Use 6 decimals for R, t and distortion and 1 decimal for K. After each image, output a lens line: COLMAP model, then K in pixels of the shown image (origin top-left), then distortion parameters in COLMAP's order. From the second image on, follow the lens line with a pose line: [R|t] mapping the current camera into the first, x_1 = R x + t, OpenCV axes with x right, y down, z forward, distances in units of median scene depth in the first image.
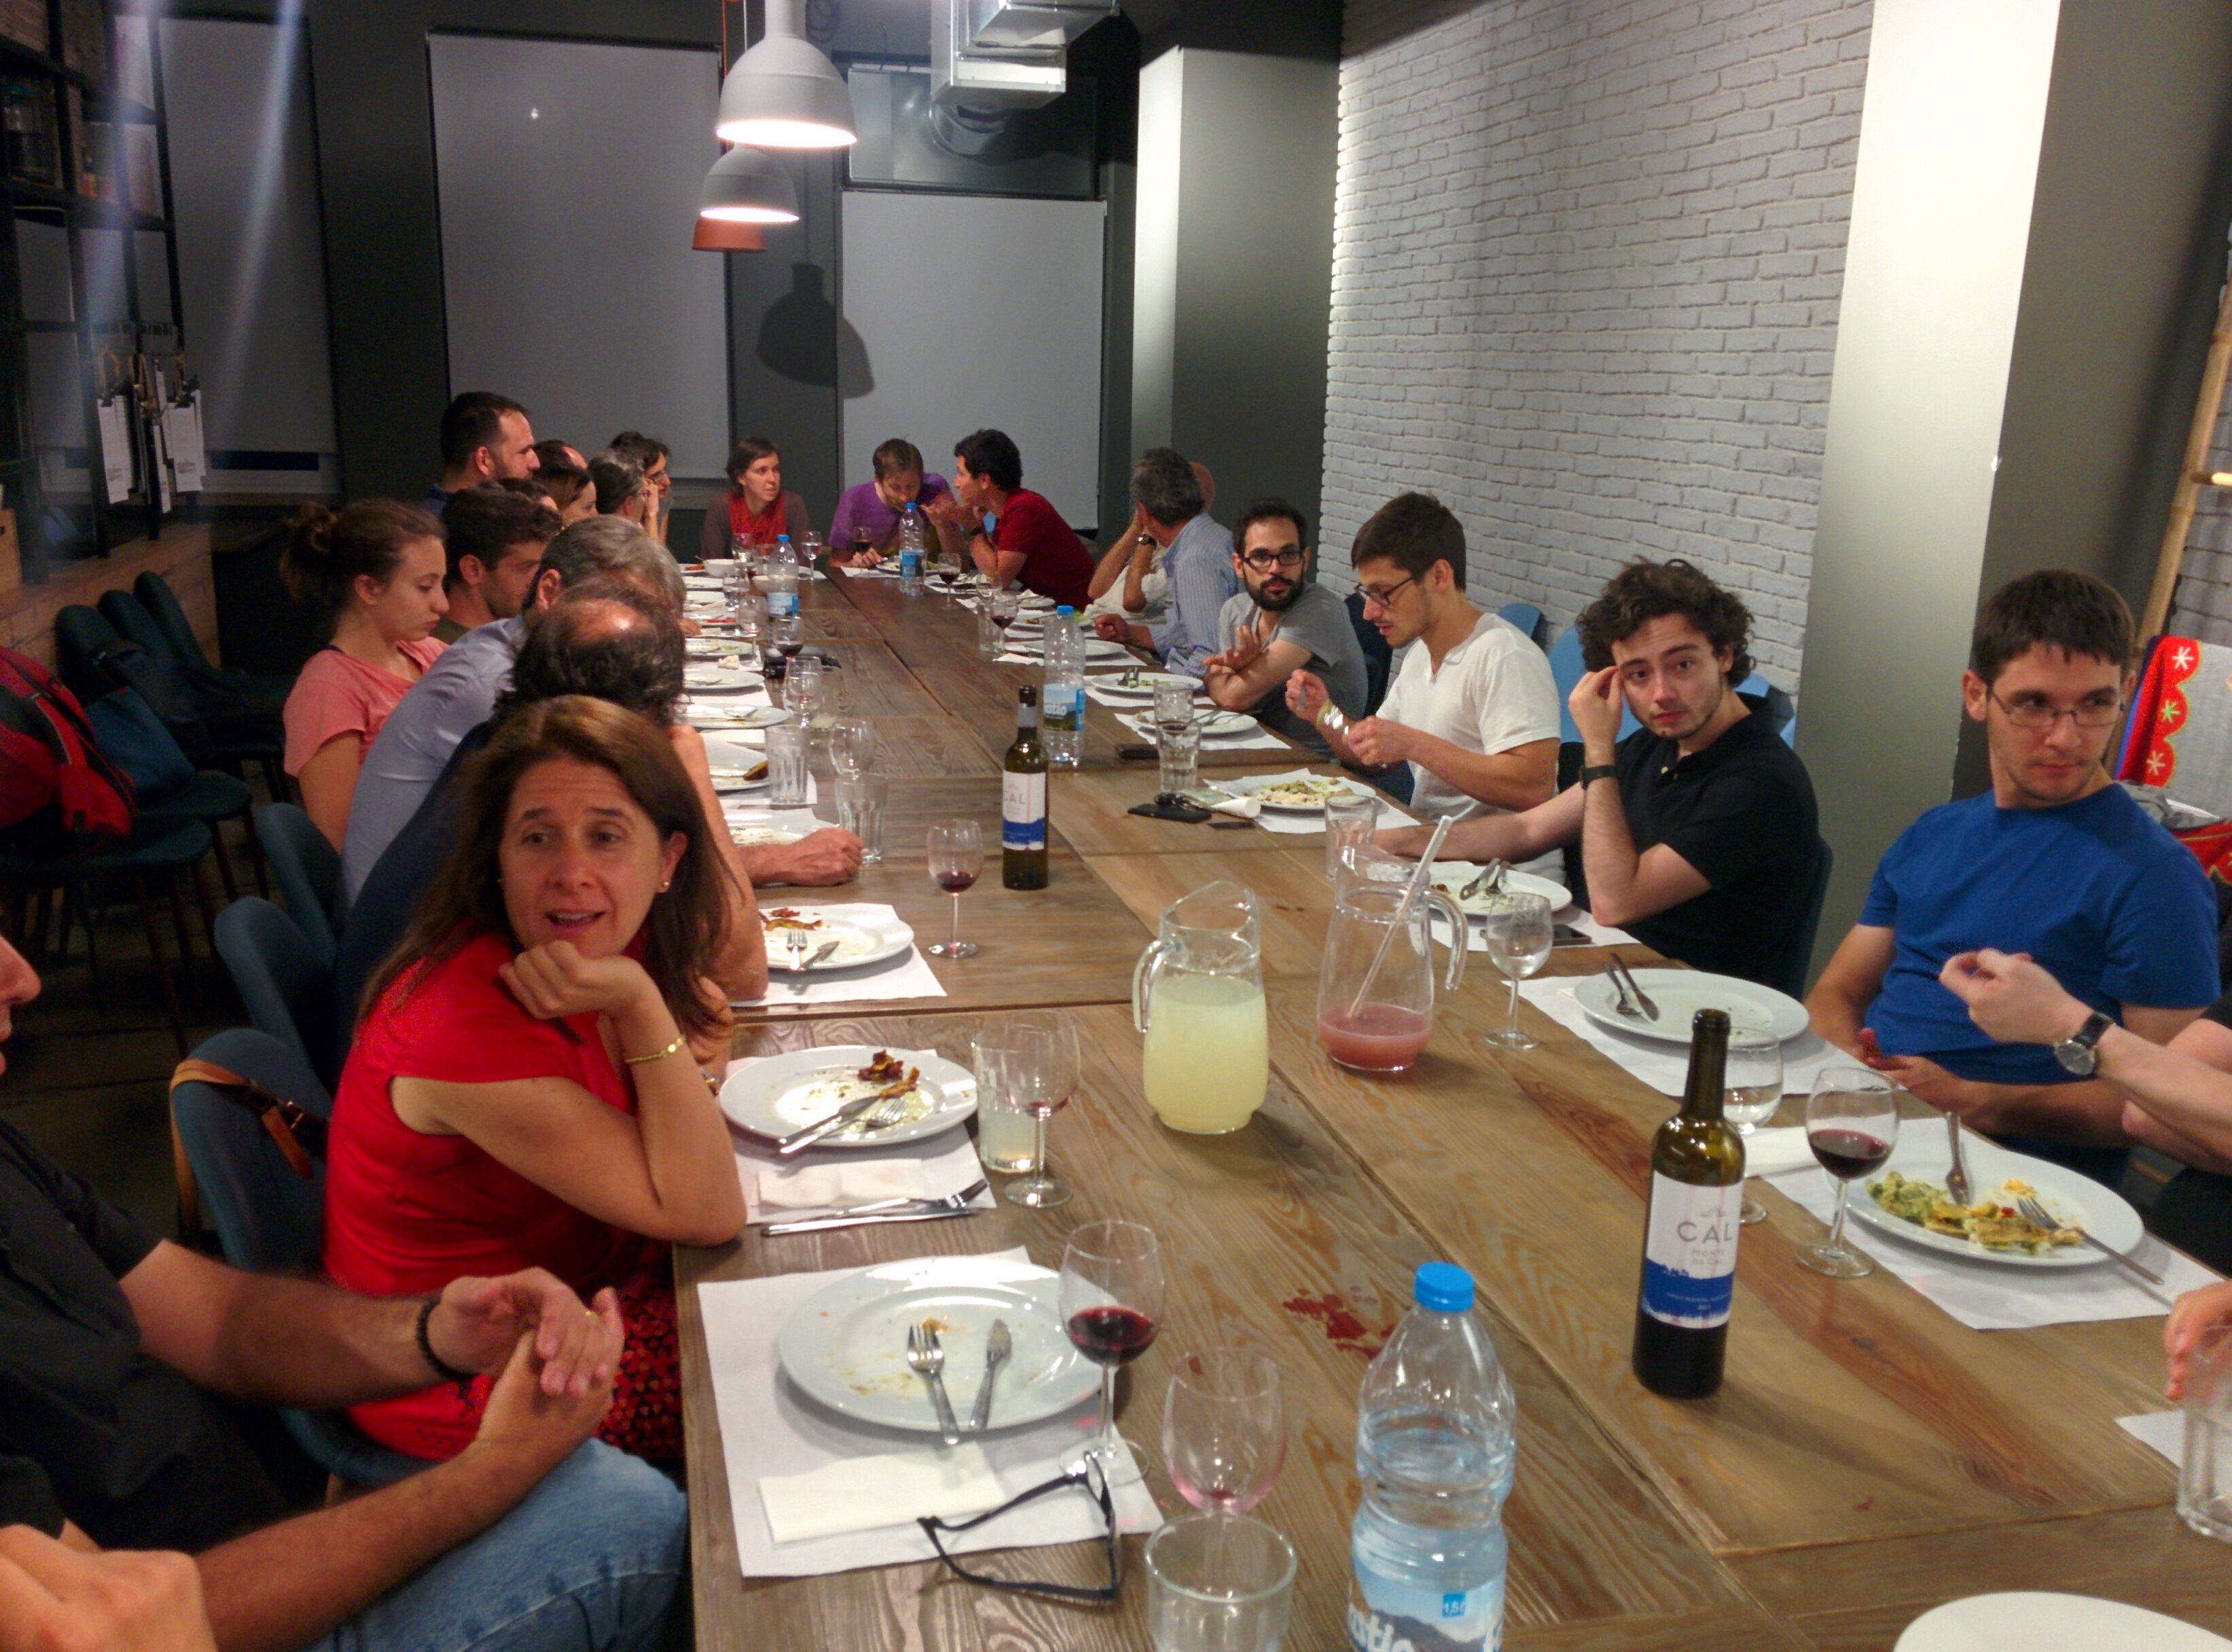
lens RADIAL K [[2022.7, 0, 1092.7], [0, 2022.7, 831.9], [0, 0, 1]] dist [0.084945, -0.113126]
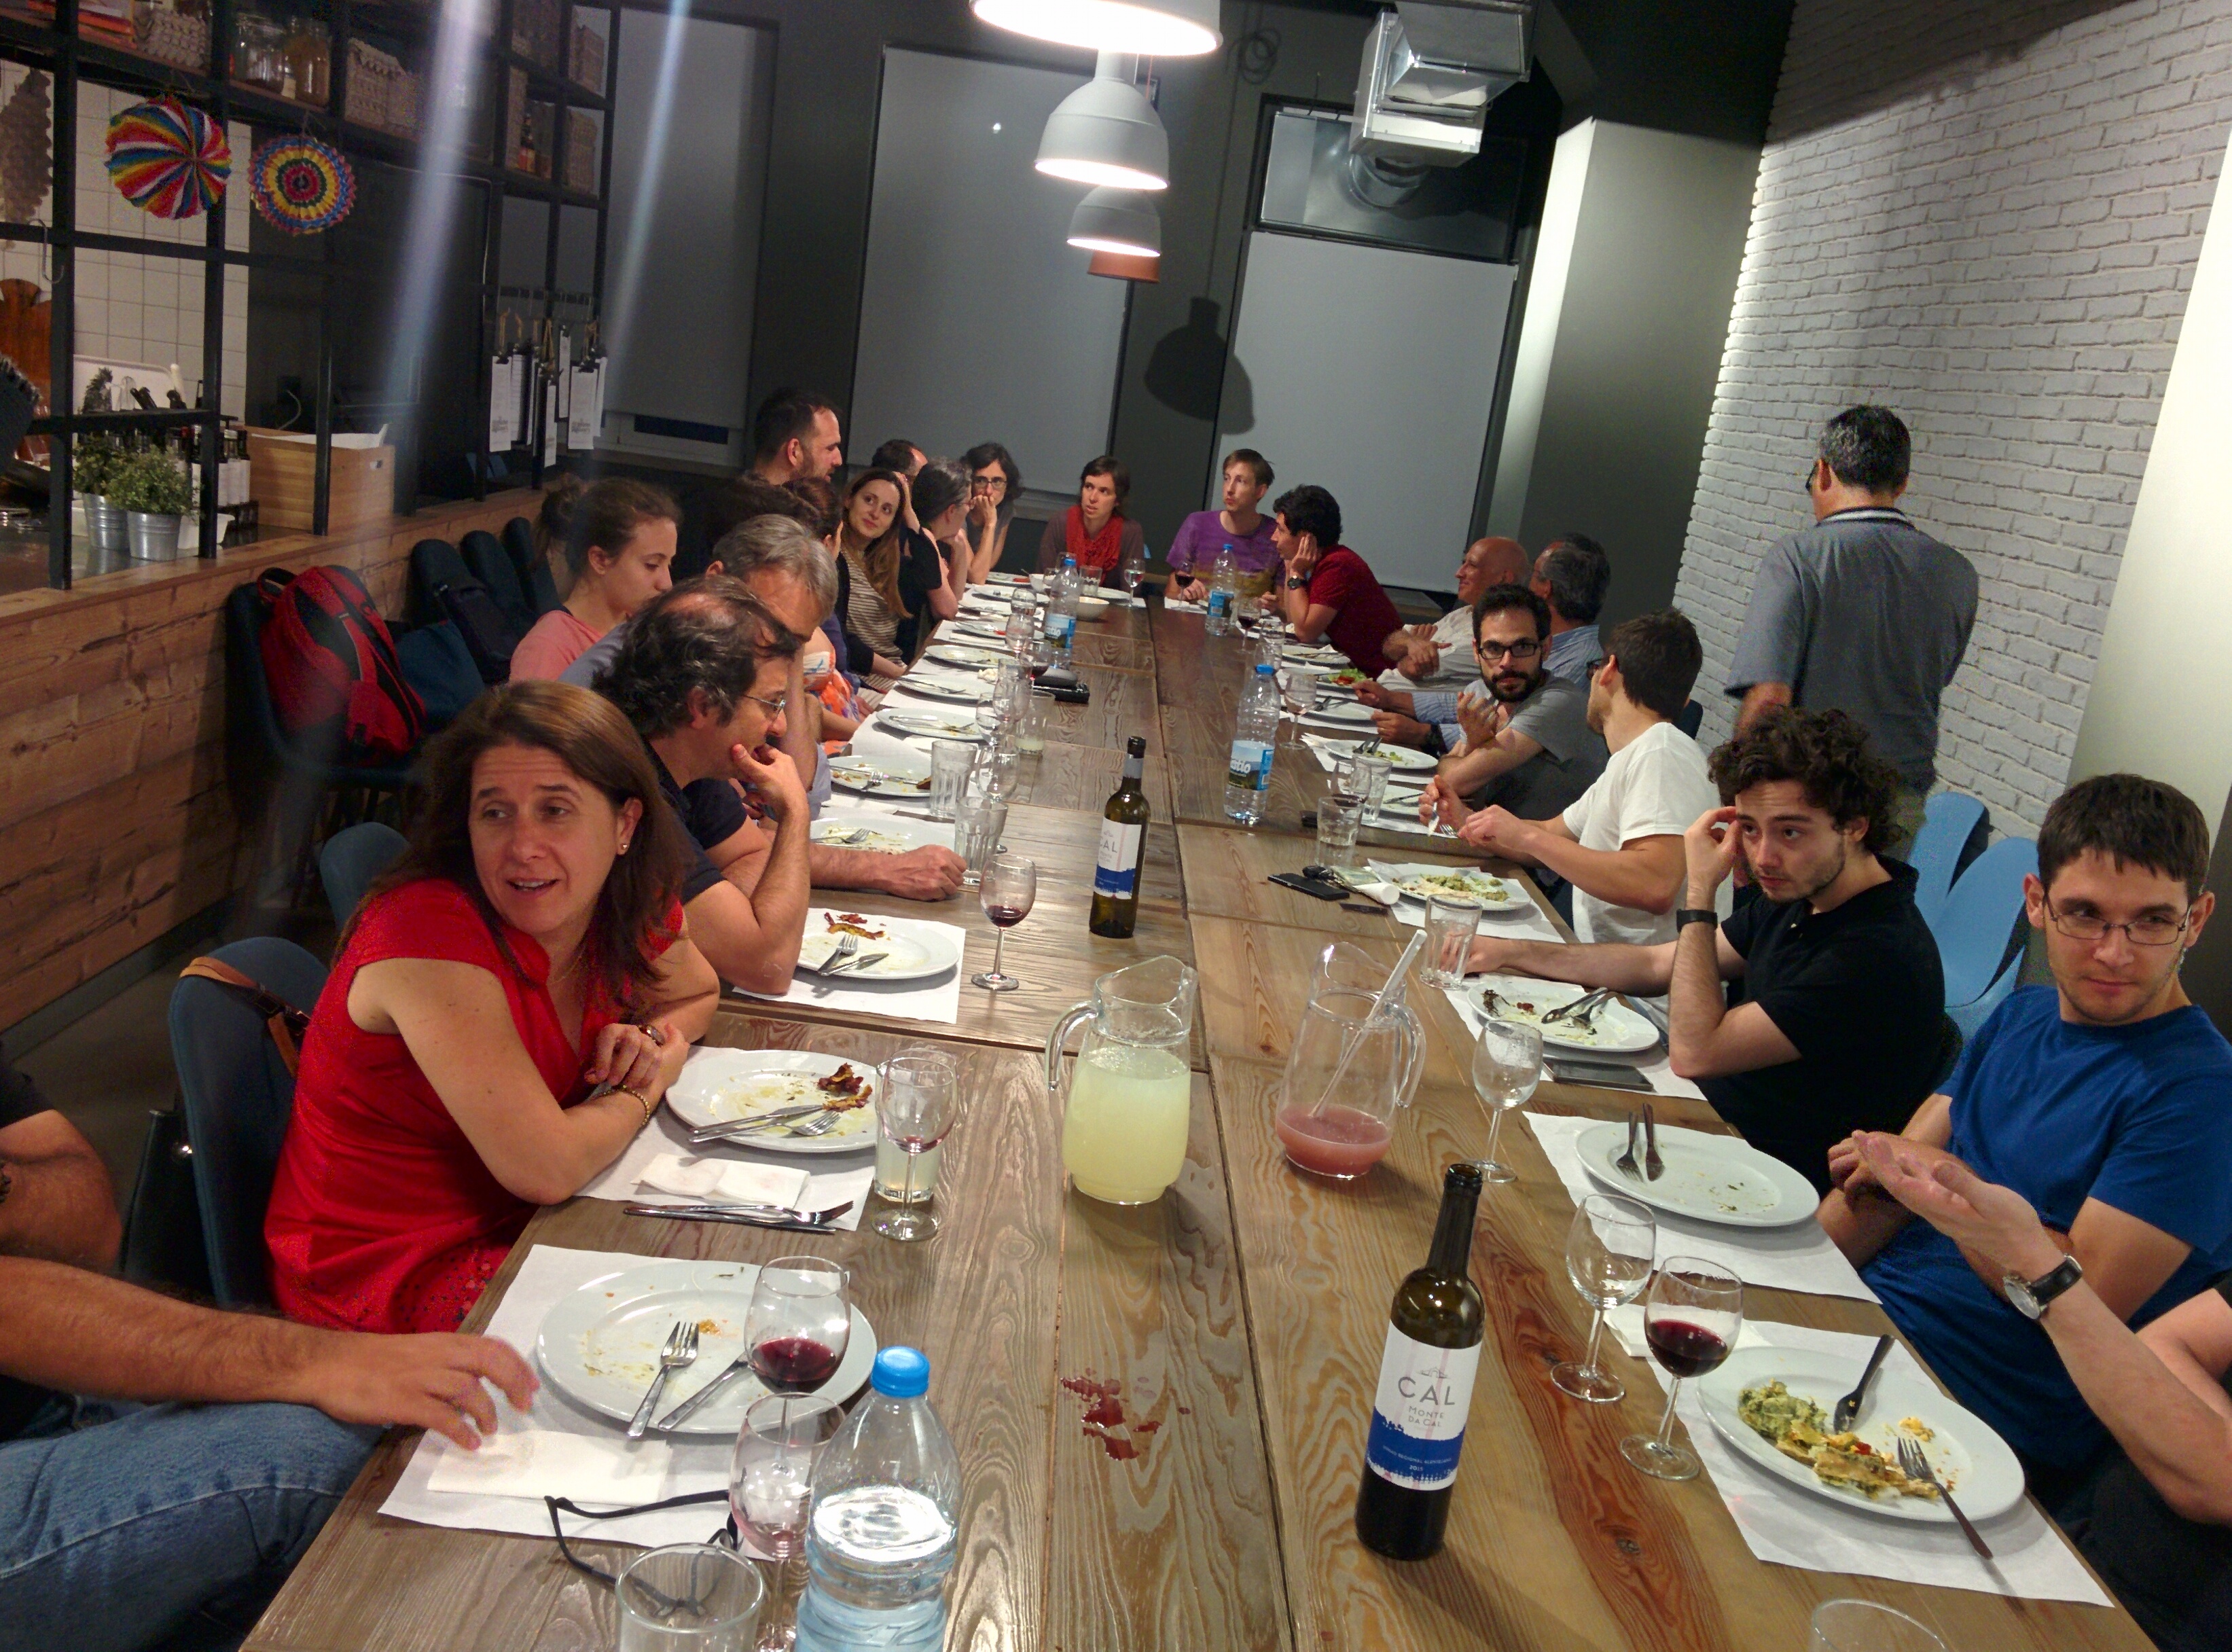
lens RADIAL K [[2027.8, 0, 1121.9], [0, 2027.8, 847.8], [0, 0, 1]] dist [0.090119, -0.136518]
pose [[0.966257, 0.159262, -0.202442, 0.149021], [-0.161038, 0.986918, 0.007776, -0.021029], [0.201032, 0.025088, 0.979263, 0.004780]]
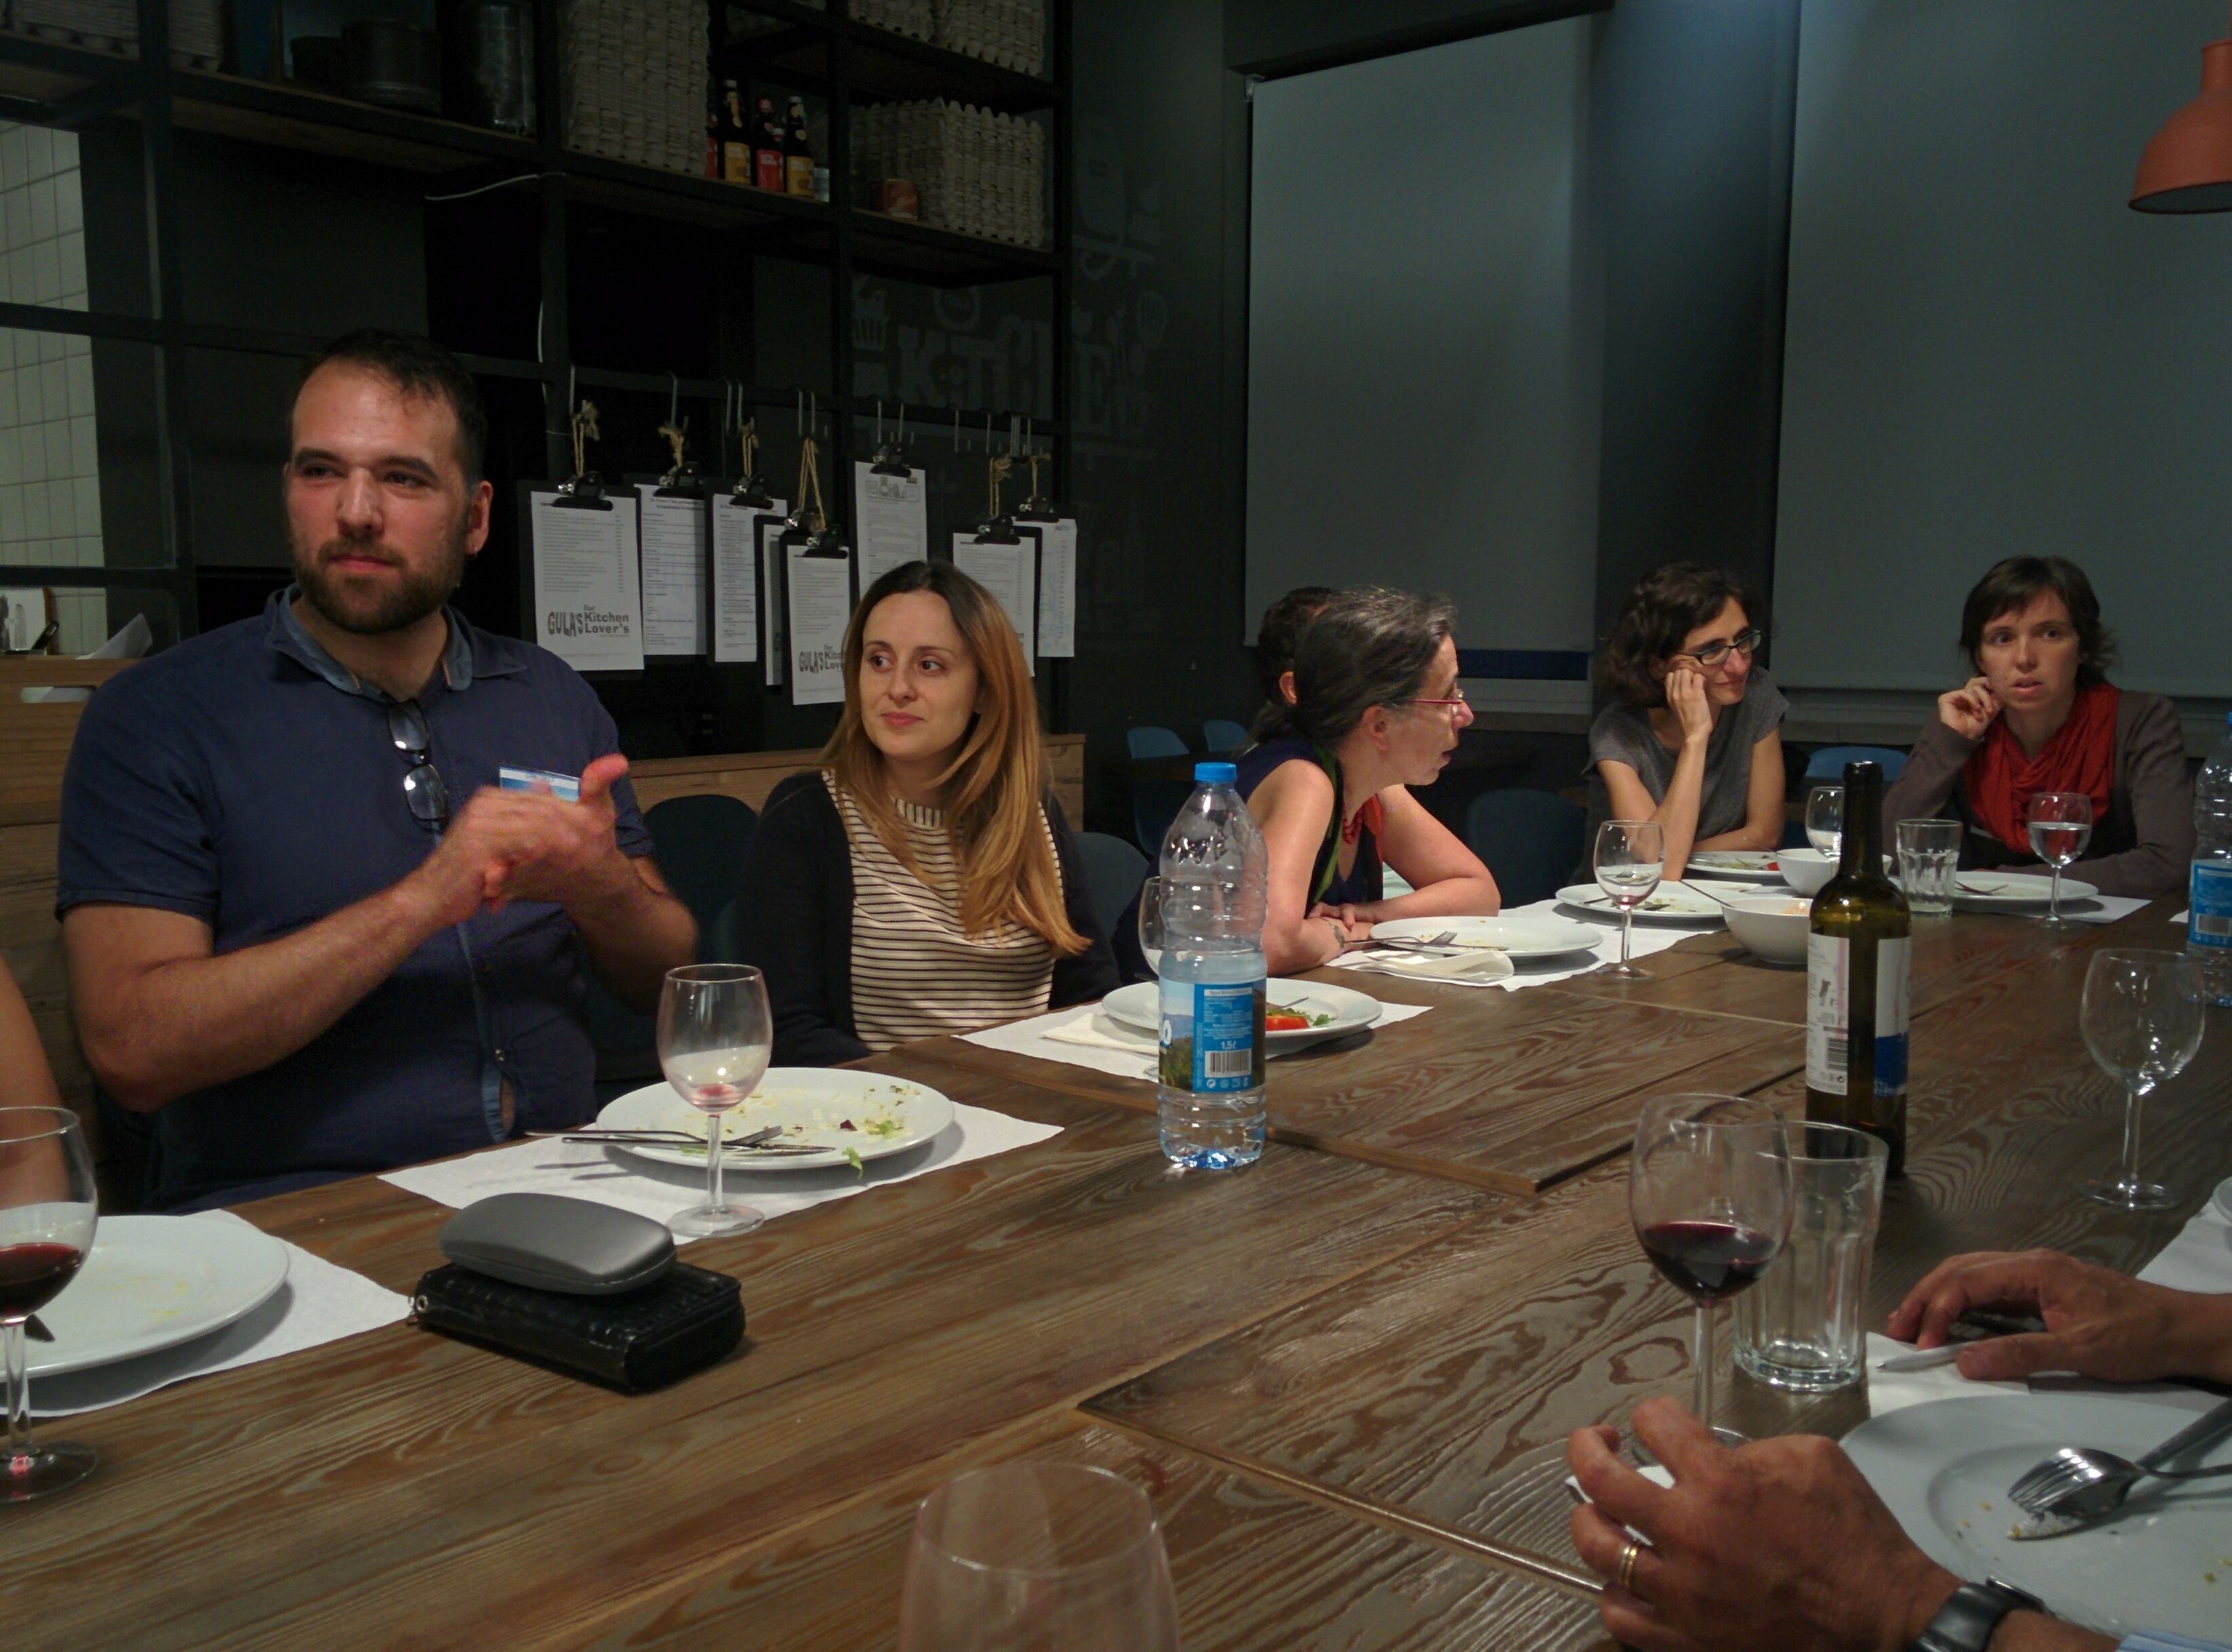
lens RADIAL K [[2011.2, 0, 1063.3], [0, 2011.2, 833.7], [0, 0, 1]] dist [0.091533, -0.118205]
pose [[0.586386, 0.066744, -0.807278, 0.098174], [-0.165467, 0.985455, -0.038715, -0.171626], [0.792952, 0.156279, 0.588901, 1.151673]]
